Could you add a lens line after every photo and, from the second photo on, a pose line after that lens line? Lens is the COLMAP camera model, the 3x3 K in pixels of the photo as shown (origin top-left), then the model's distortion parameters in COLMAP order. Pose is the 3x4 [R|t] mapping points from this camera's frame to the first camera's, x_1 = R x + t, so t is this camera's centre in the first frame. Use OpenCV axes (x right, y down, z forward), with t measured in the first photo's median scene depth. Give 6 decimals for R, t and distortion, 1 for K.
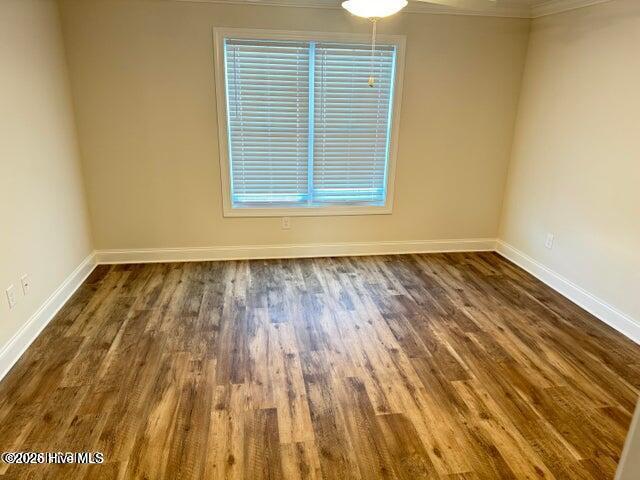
lens RADIAL K [[442.1, 0, 323.8], [0, 442.1, 242.2], [0, 0, 1]] dist [0.024506, -0.034608]
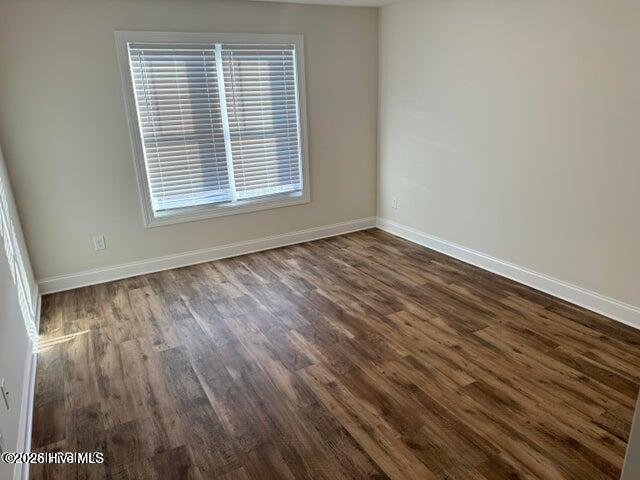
lens RADIAL K [[442.1, 0, 318.4], [0, 442.1, 240.6], [0, 0, 1]] dist [0.024506, -0.034608]
pose [[0.944871, -0.156665, 0.287533, -0.183177], [0.155859, 0.987441, 0.025844, 0.004021], [-0.287971, 0.020395, 0.957422, -0.030389]]
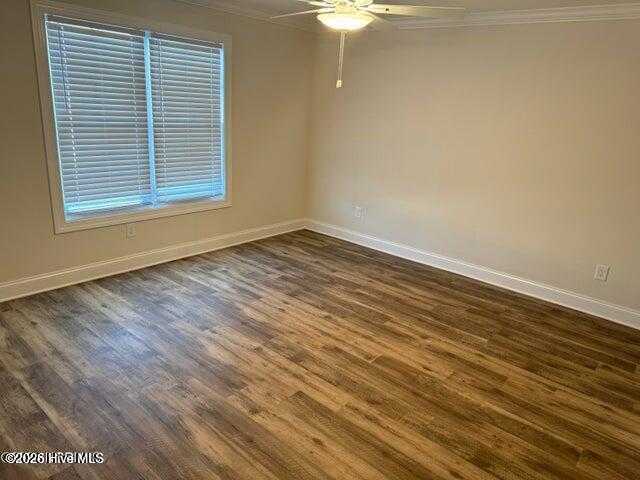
lens RADIAL K [[442.1, 0, 325.0], [0, 442.1, 233.8], [0, 0, 1]] dist [0.024506, -0.034608]
pose [[0.762739, -0.158633, 0.626949, -0.419440], [0.166805, 0.984904, 0.046271, -0.015908], [-0.624824, 0.069285, 0.777685, 0.085148]]
